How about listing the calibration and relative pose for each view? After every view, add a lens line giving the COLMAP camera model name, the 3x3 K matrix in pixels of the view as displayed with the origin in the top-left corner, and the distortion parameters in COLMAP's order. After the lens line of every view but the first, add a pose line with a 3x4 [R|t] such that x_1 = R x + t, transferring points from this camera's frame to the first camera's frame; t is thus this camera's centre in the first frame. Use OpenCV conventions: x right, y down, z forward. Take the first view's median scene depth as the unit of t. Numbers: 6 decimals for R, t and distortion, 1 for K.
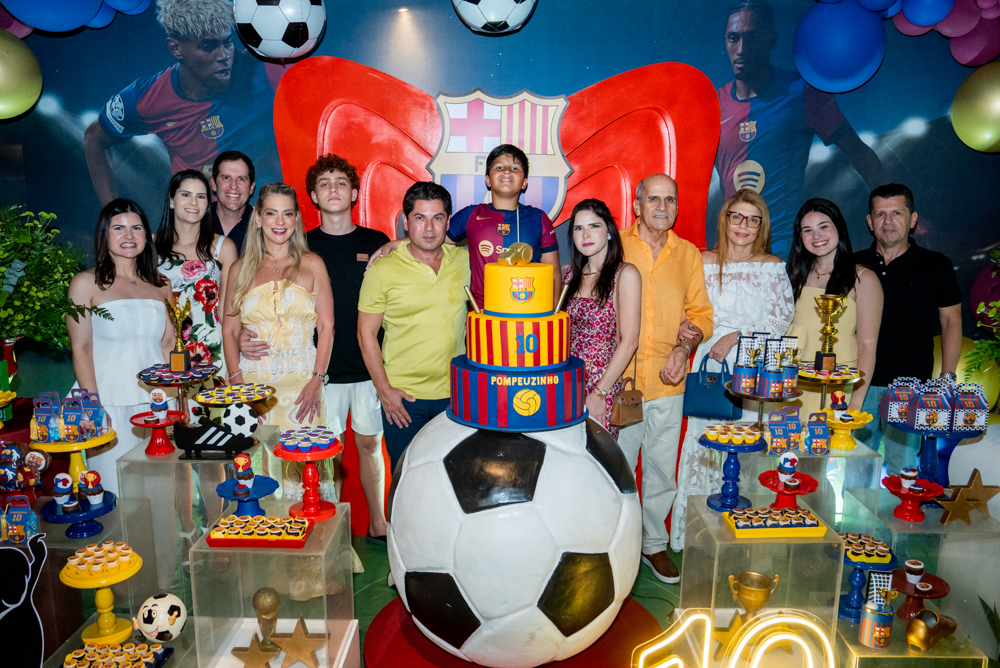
lens RADIAL K [[760.5, 0, 500.3], [0, 760.5, 327.9], [0, 0, 1]] dist [-0.135177, 0.099043]
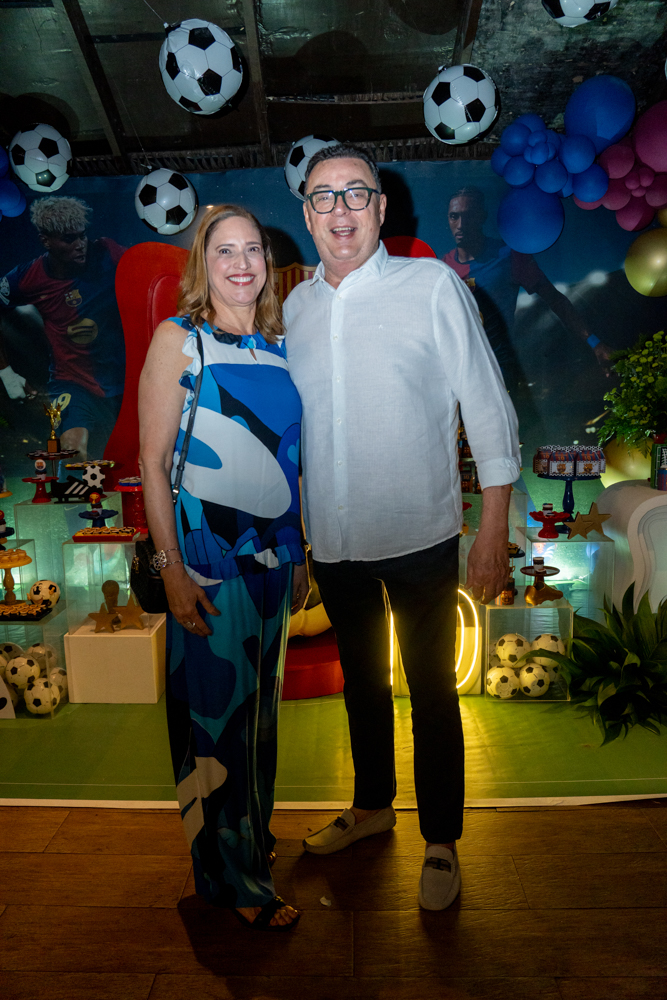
lens RADIAL K [[729.8, 0, 325.0], [0, 729.8, 504.3], [0, 0, 1]] dist [-0.130618, 0.091885]
pose [[0.998961, -0.024477, -0.038452, 0.128204], [0.024290, 0.999691, -0.005335, 0.140684], [0.038570, 0.004396, 0.999246, -0.323429]]
